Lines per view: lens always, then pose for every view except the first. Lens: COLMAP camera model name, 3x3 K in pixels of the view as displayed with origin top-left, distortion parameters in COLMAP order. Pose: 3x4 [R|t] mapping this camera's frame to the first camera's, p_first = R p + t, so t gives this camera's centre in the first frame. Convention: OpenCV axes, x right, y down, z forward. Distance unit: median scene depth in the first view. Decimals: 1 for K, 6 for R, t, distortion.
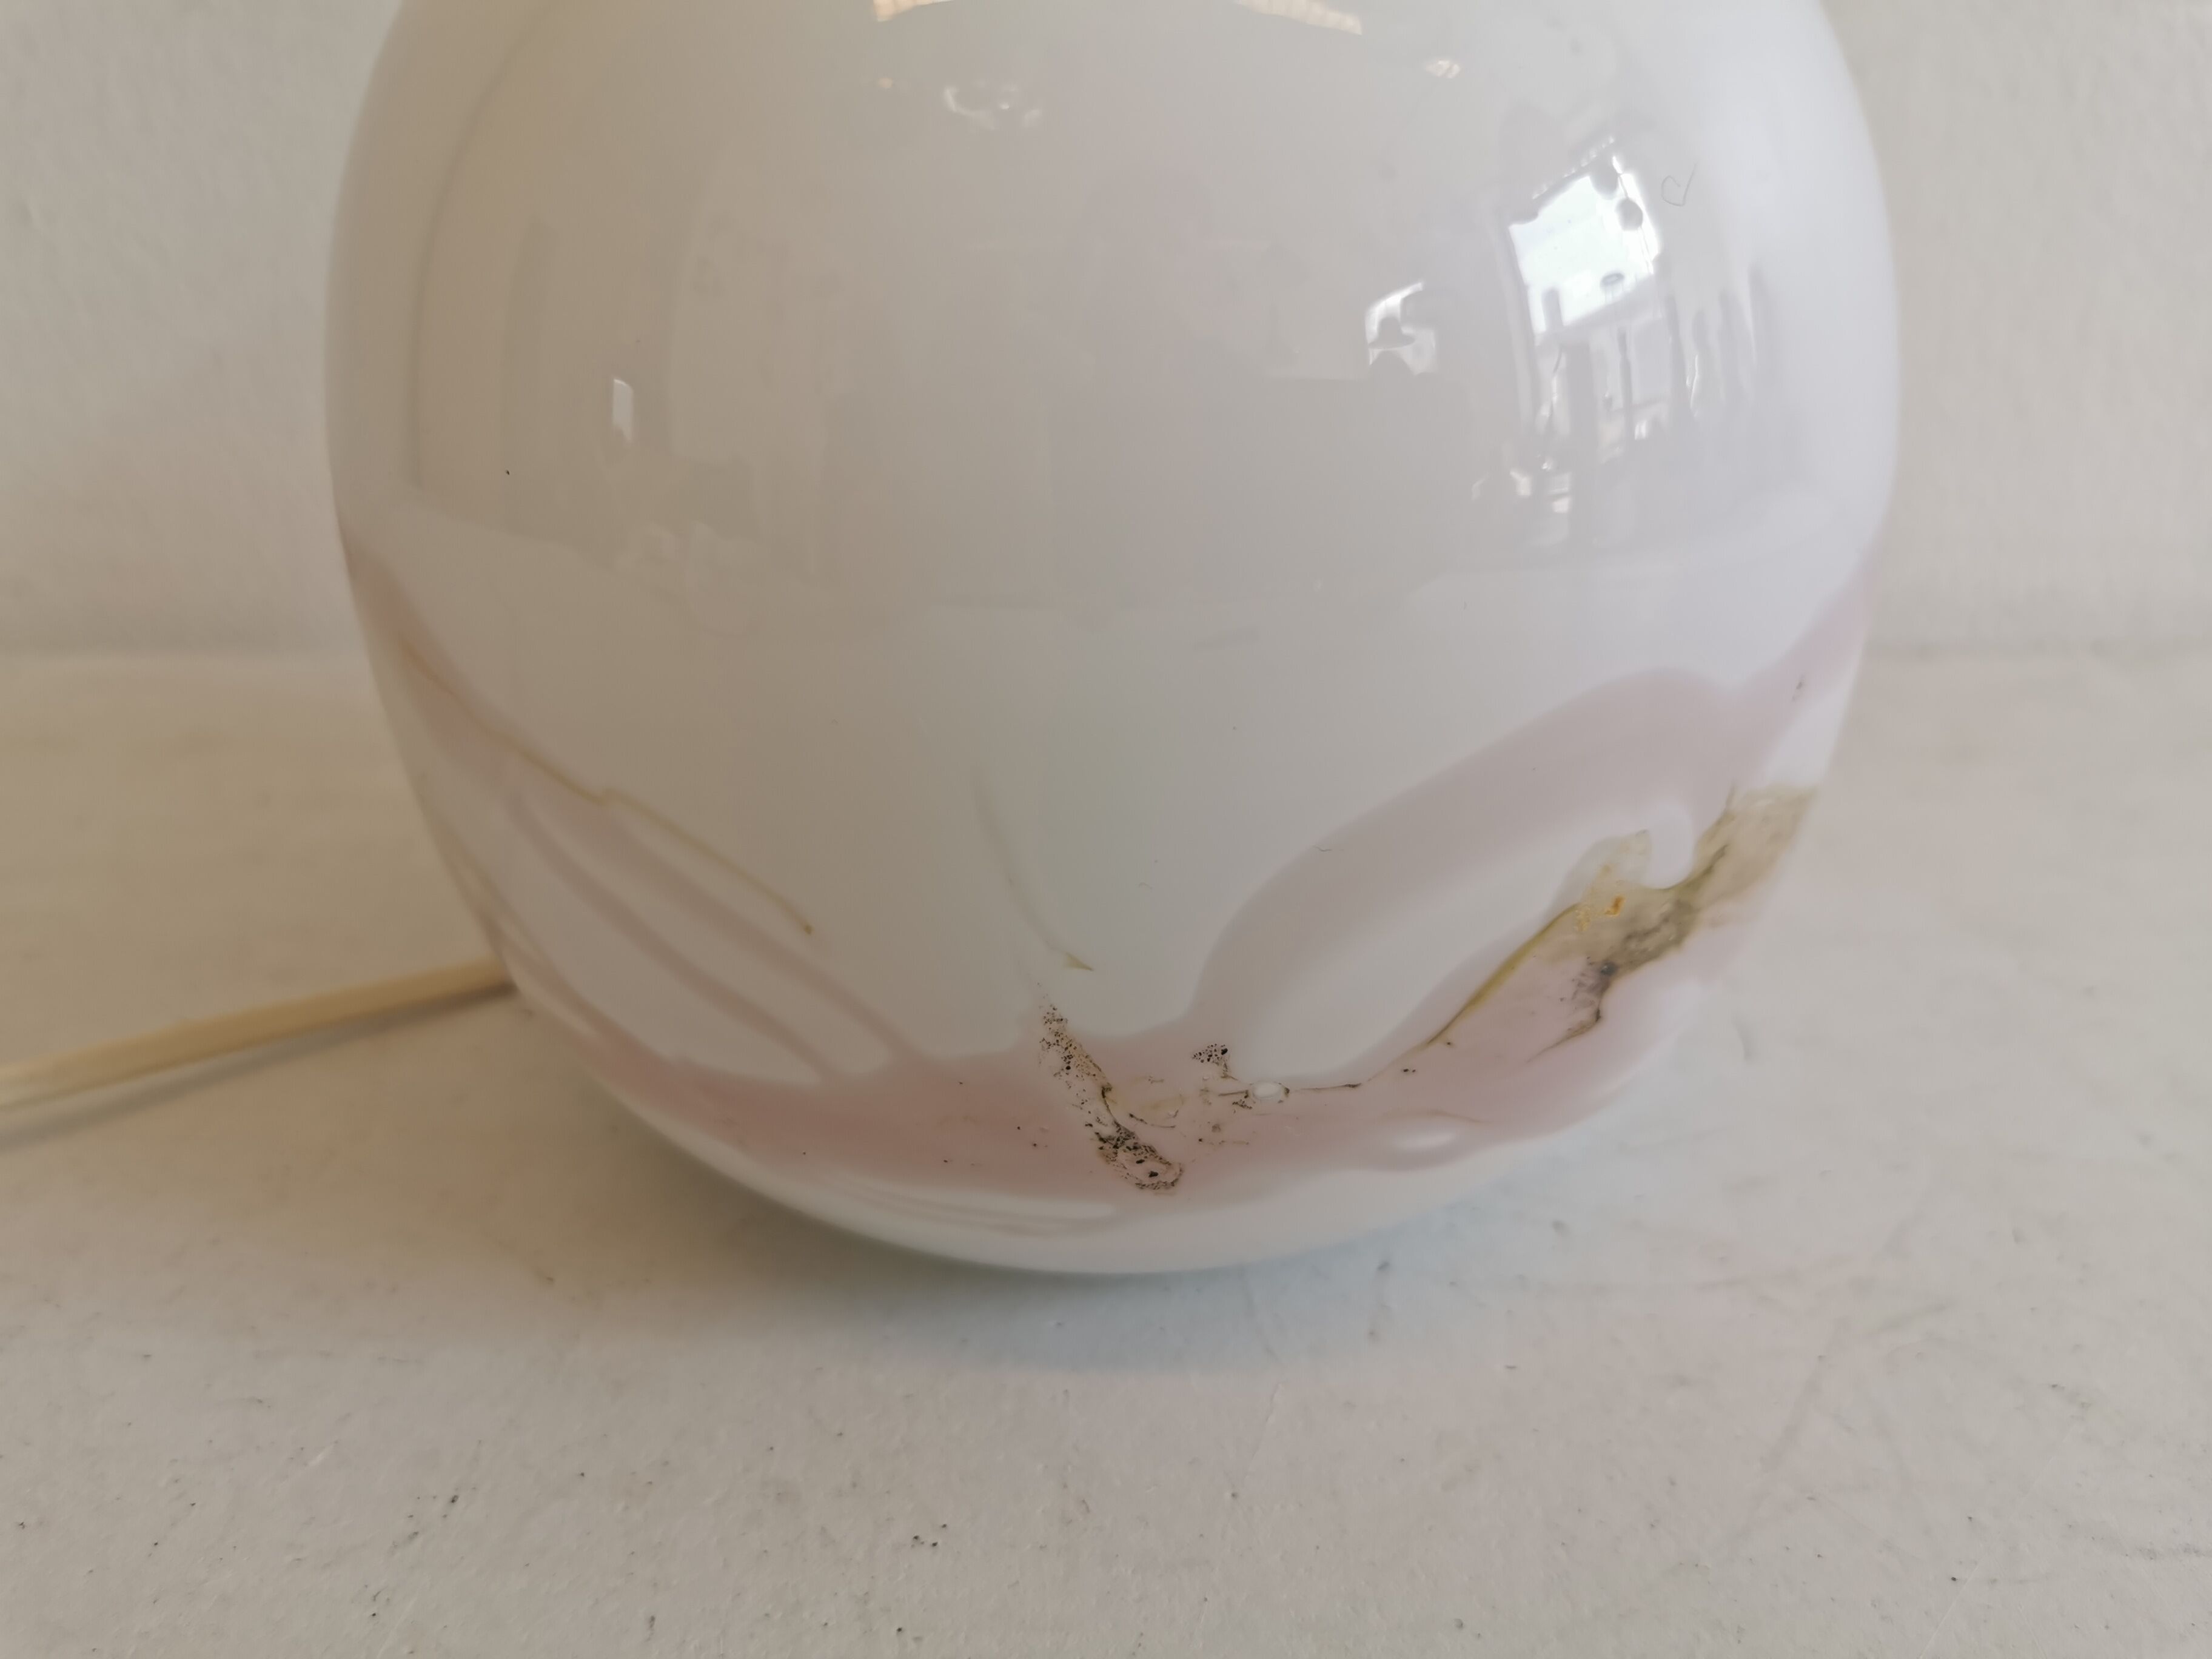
lens RADIAL K [[1726.8, 0, 1116.7], [0, 1726.8, 820.3], [0, 0, 1]] dist [0.026542, -0.068821]
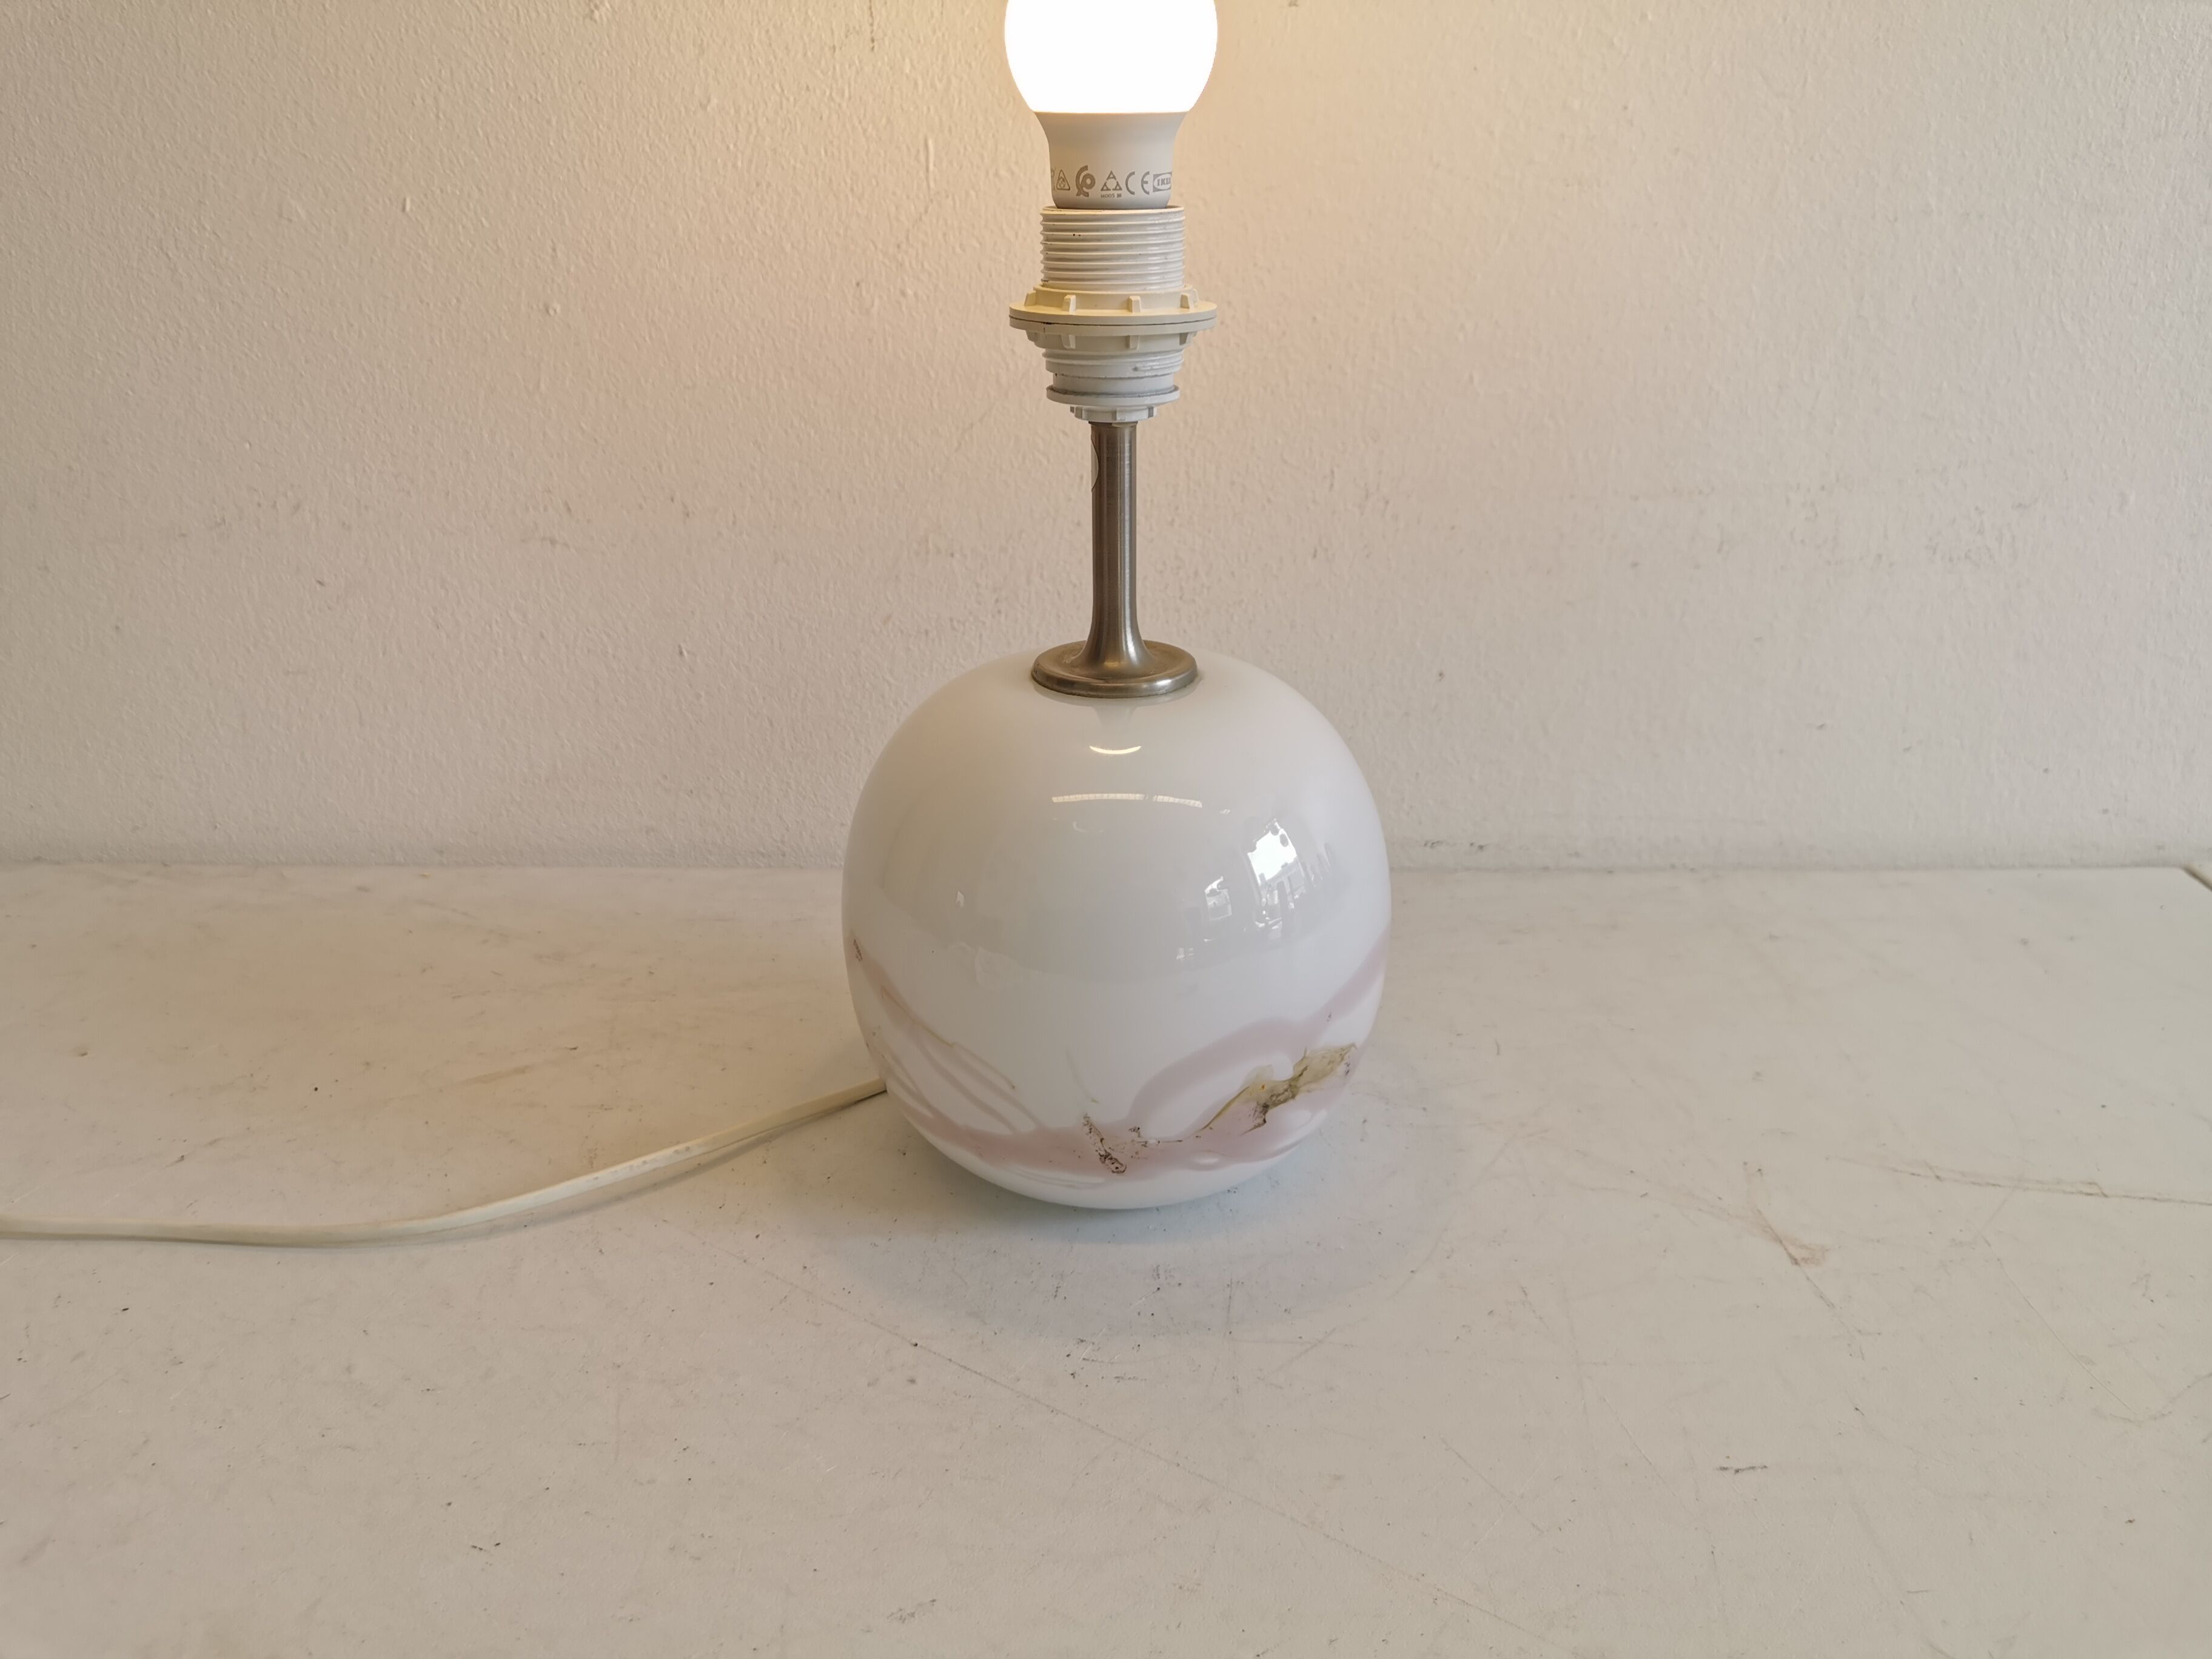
lens RADIAL K [[1716.6, 0, 1107.1], [0, 1716.6, 818.8], [0, 0, 1]] dist [0.036641, -0.067924]
pose [[0.999223, 0.028621, -0.027099, 0.068589], [-0.029695, 0.998755, -0.040090, -0.295326], [0.025917, 0.040864, 0.998829, -2.095813]]
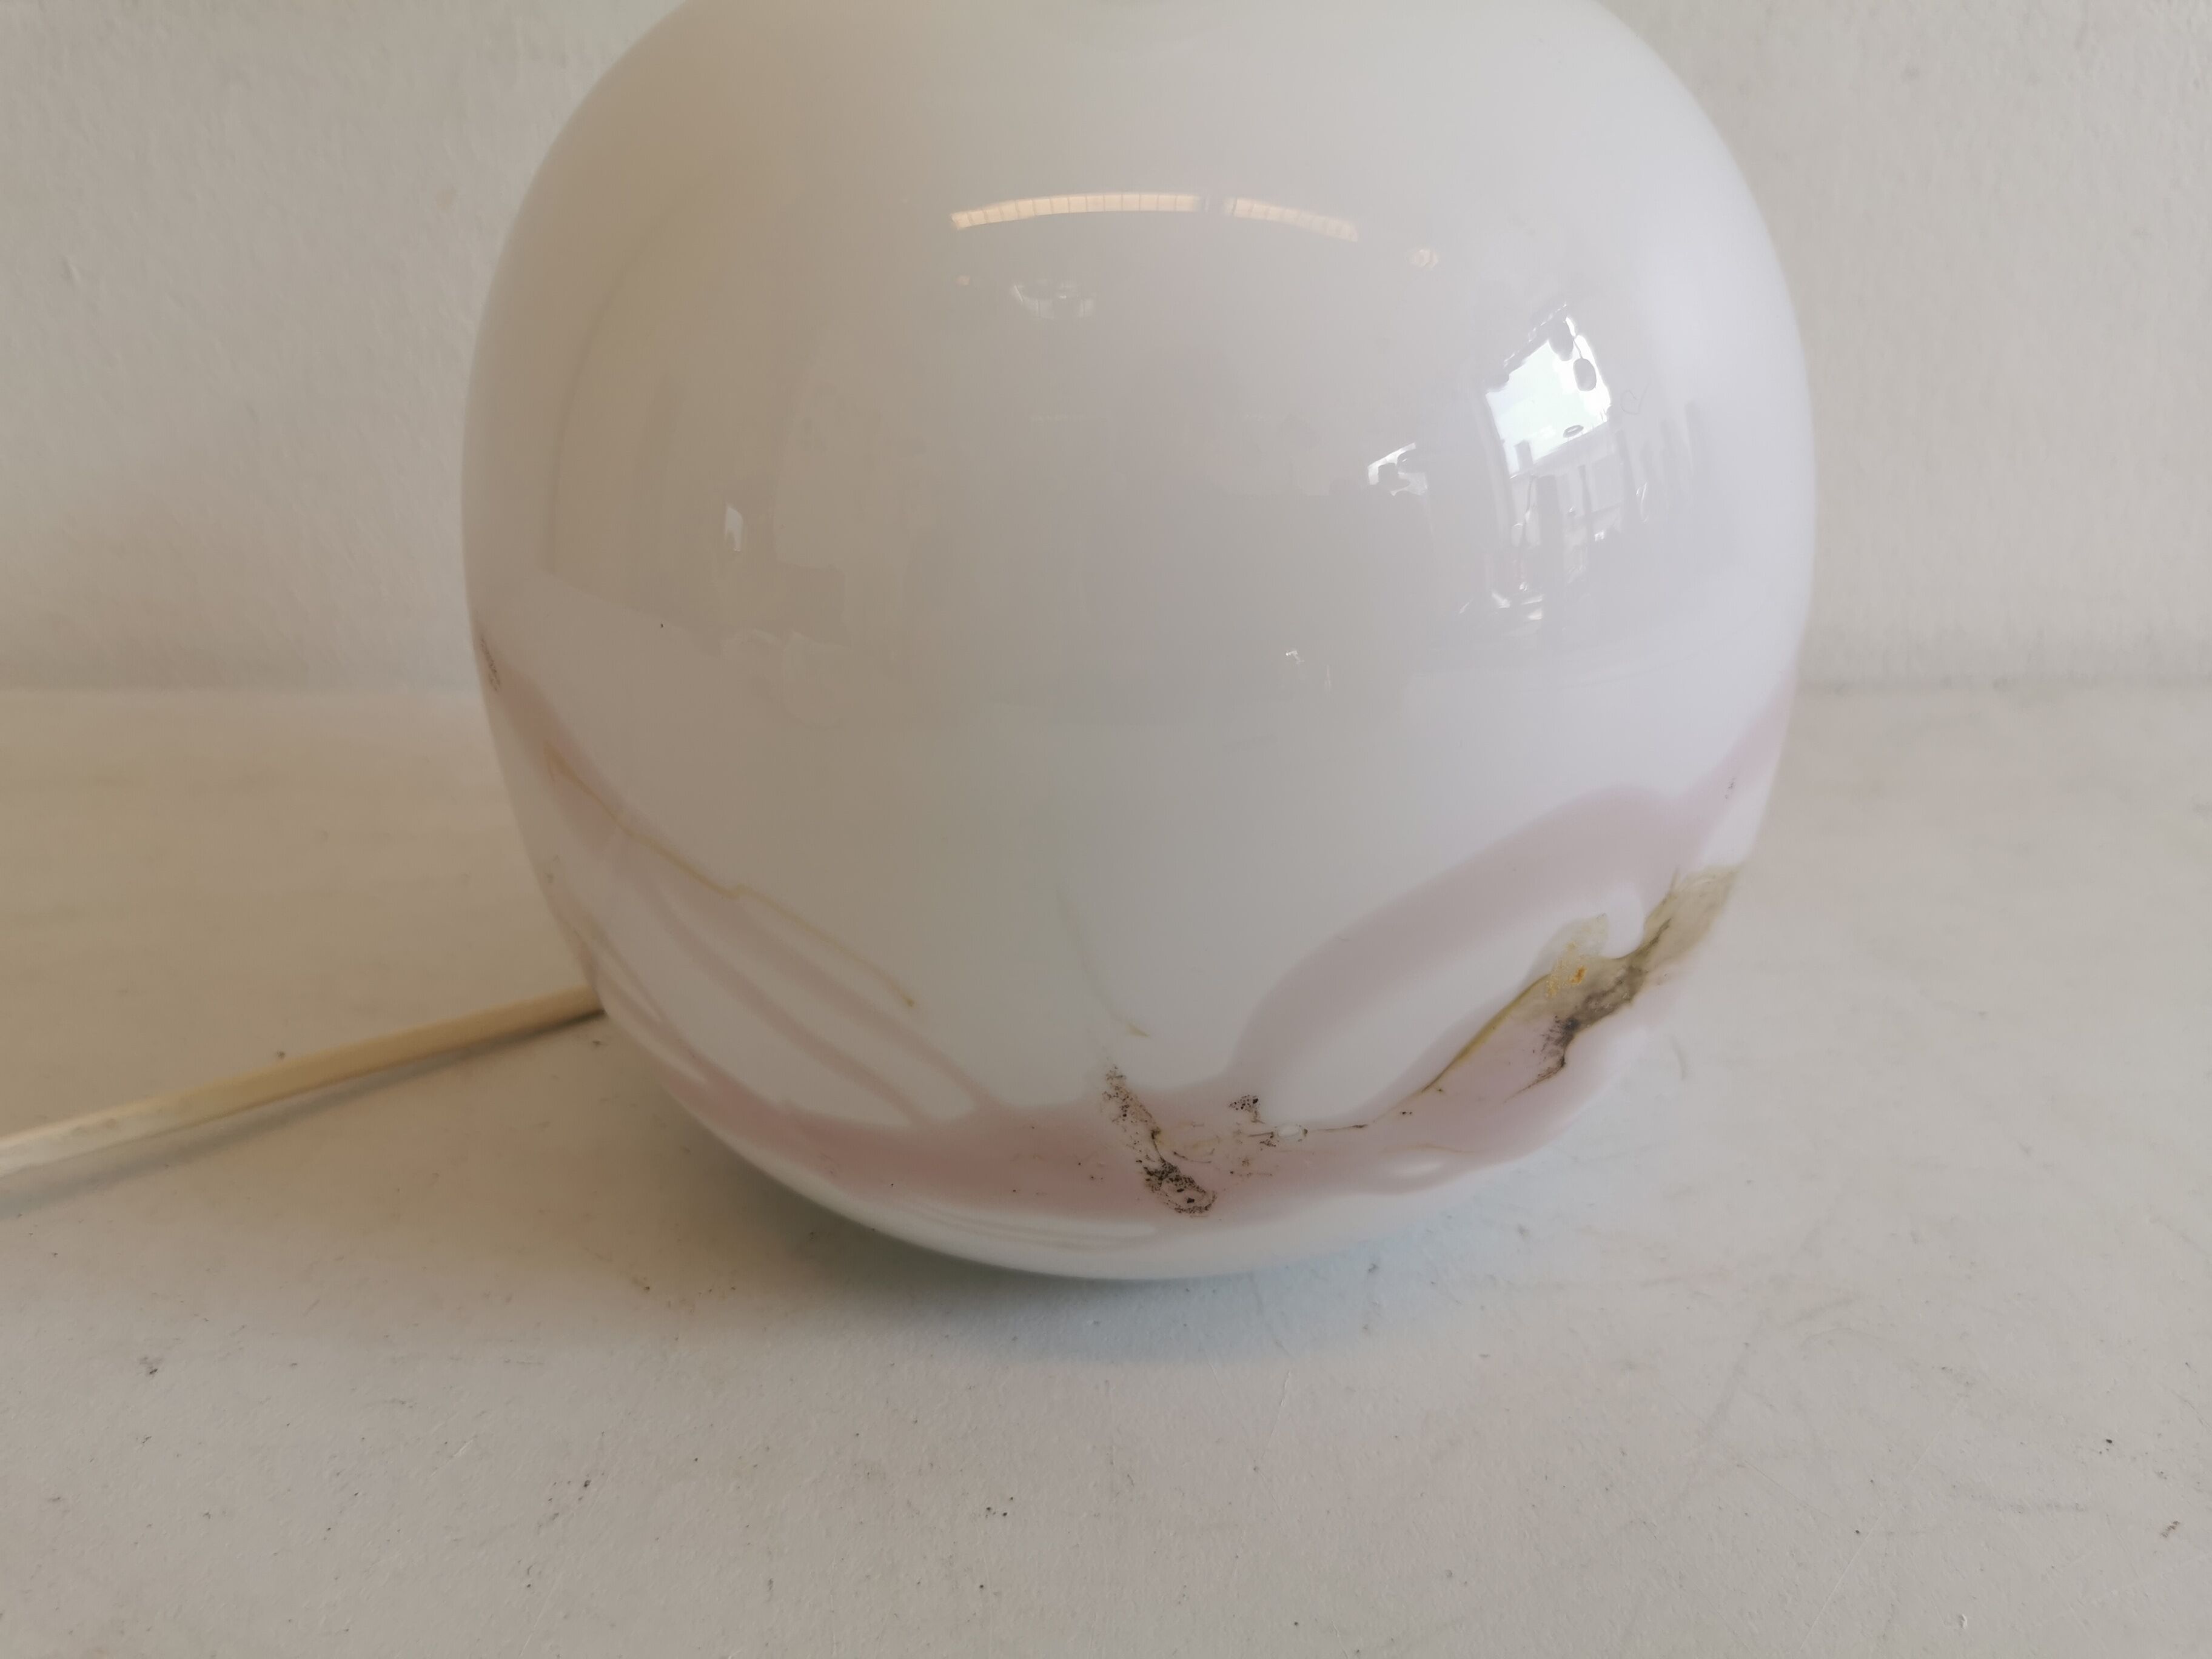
lens RADIAL K [[1723.1, 0, 1106.3], [0, 1723.1, 817.4], [0, 0, 1]] dist [0.033108, -0.062005]
pose [[0.999481, -0.002991, 0.032060, -0.073223], [0.002461, 0.999860, 0.016578, -0.076875], [-0.032105, -0.016491, 0.999348, -0.174511]]
